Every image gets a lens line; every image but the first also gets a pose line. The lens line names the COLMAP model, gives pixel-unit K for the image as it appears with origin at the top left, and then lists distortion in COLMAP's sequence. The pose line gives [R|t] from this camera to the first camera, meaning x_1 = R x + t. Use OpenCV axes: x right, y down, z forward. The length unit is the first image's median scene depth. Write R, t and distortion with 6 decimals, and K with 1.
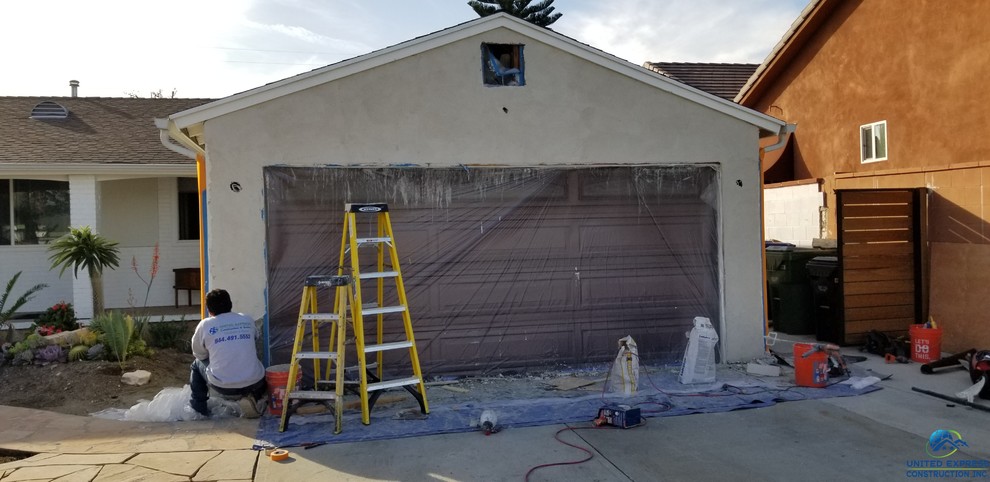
lens RADIAL K [[772.9, 0, 487.9], [0, 772.9, 235.3], [0, 0, 1]] dist [0.059353, -0.110606]
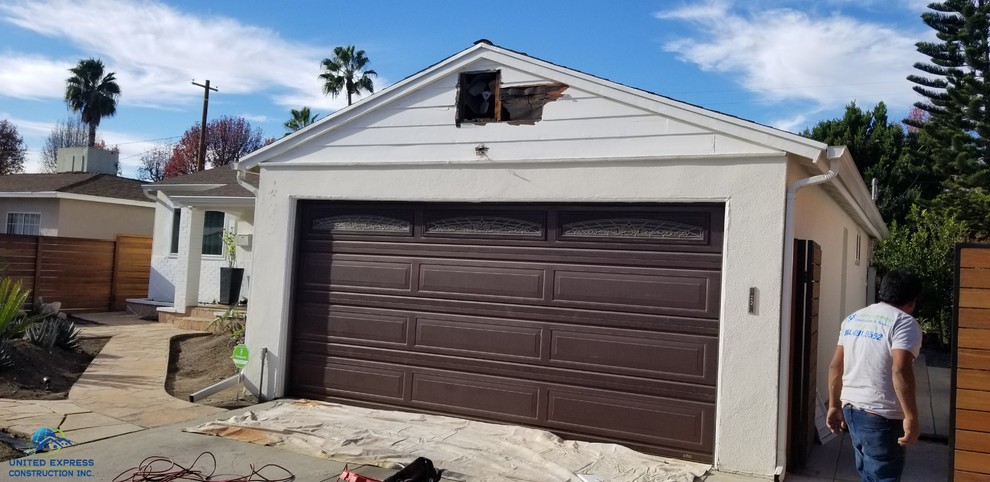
lens RADIAL K [[765.3, 0, 505.7], [0, 765.3, 229.7], [0, 0, 1]] dist [0.043965, -0.081622]
pose [[0.761391, 0.032738, -0.647466, 0.587792], [-0.071591, 0.996862, -0.033782, -0.022635], [0.644328, 0.072074, 0.761345, 0.271257]]
